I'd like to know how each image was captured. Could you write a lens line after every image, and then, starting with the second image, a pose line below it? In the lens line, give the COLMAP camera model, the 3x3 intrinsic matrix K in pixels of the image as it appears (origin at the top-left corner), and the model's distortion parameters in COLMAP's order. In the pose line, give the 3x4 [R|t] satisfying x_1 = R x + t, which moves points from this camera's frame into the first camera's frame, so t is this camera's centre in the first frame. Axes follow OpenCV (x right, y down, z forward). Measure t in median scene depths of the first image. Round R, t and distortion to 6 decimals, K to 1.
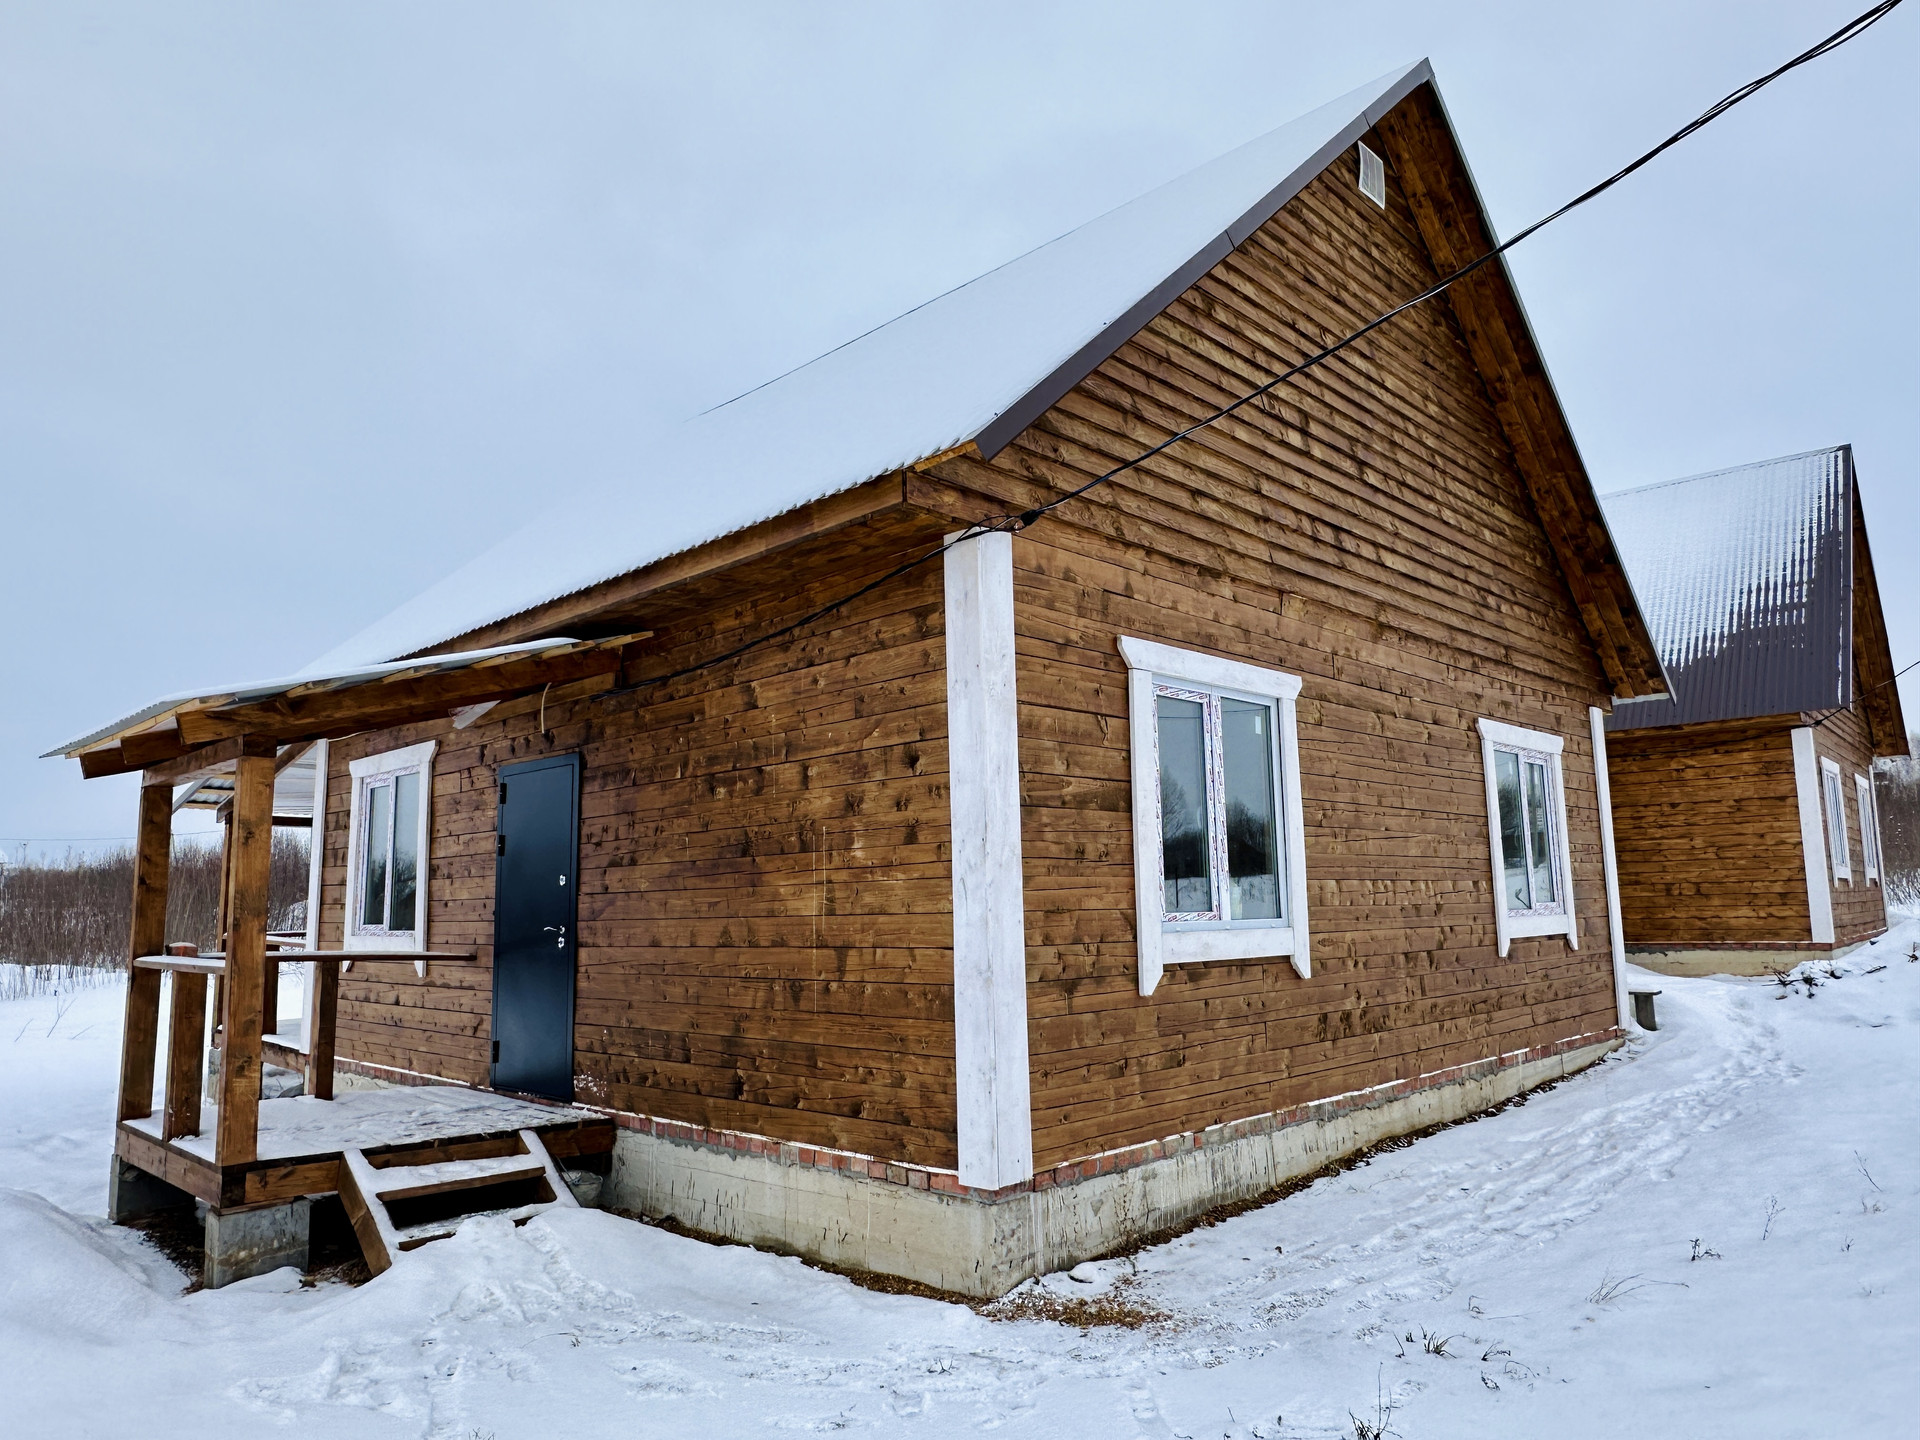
lens RADIAL K [[1241.4, 0, 960.0], [0, 1241.4, 720.0], [0, 0, 1]] dist [-0.001216, -0.000129]
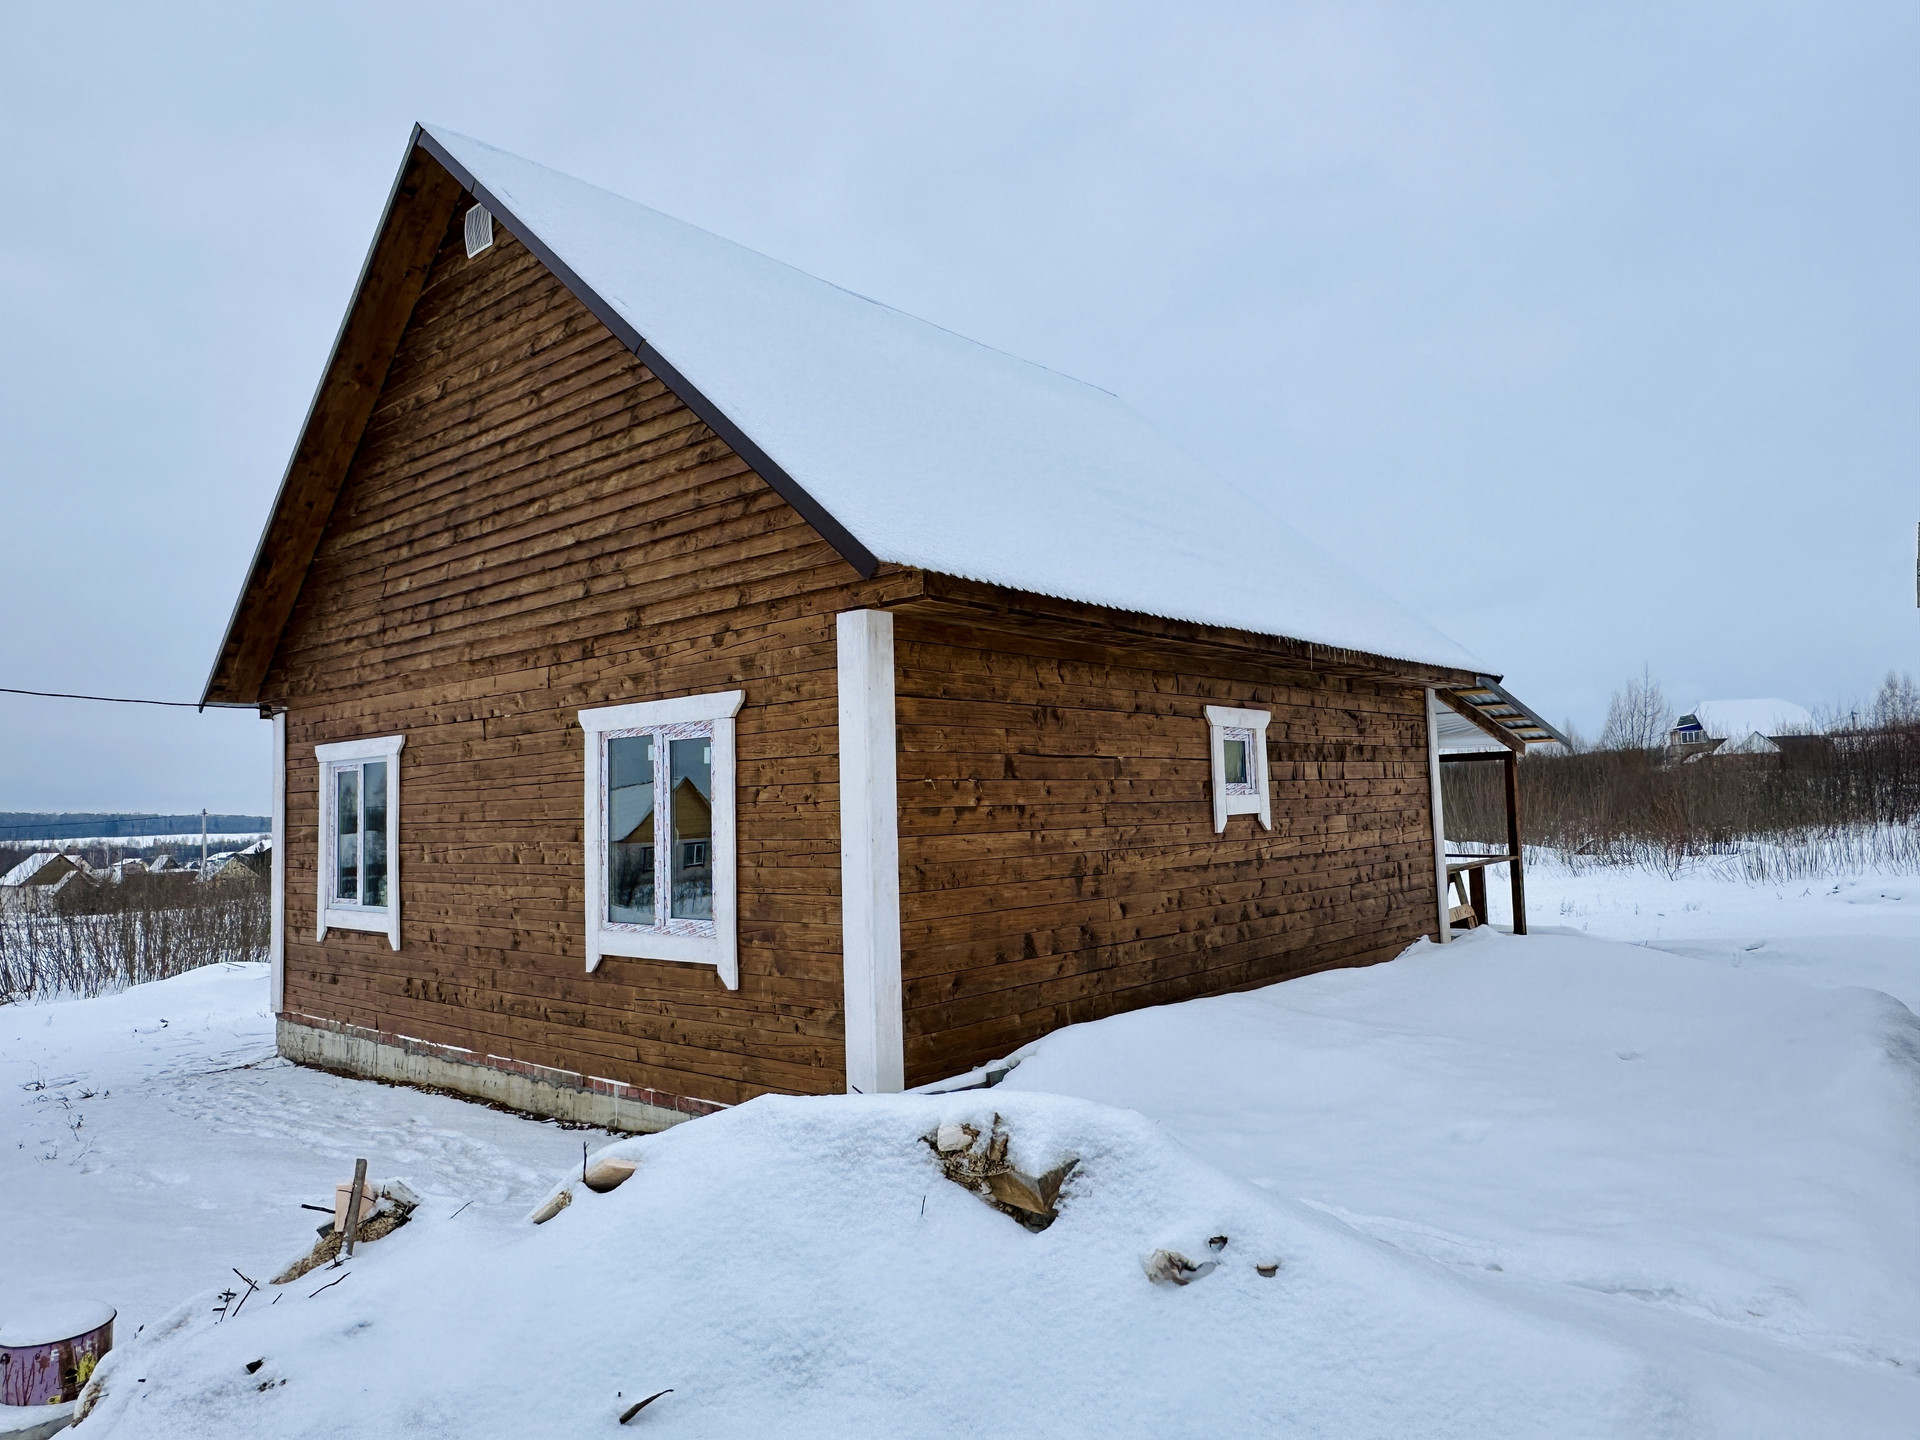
lens RADIAL K [[1241.4, 0, 960.0], [0, 1241.4, 720.0], [0, 0, 1]] dist [-0.001216, -0.000129]
pose [[0.056062, -0.057528, -0.996769, 1.570114], [0.174719, 0.983499, -0.046935, 0.113239], [0.983021, -0.171523, 0.065188, 1.418390]]
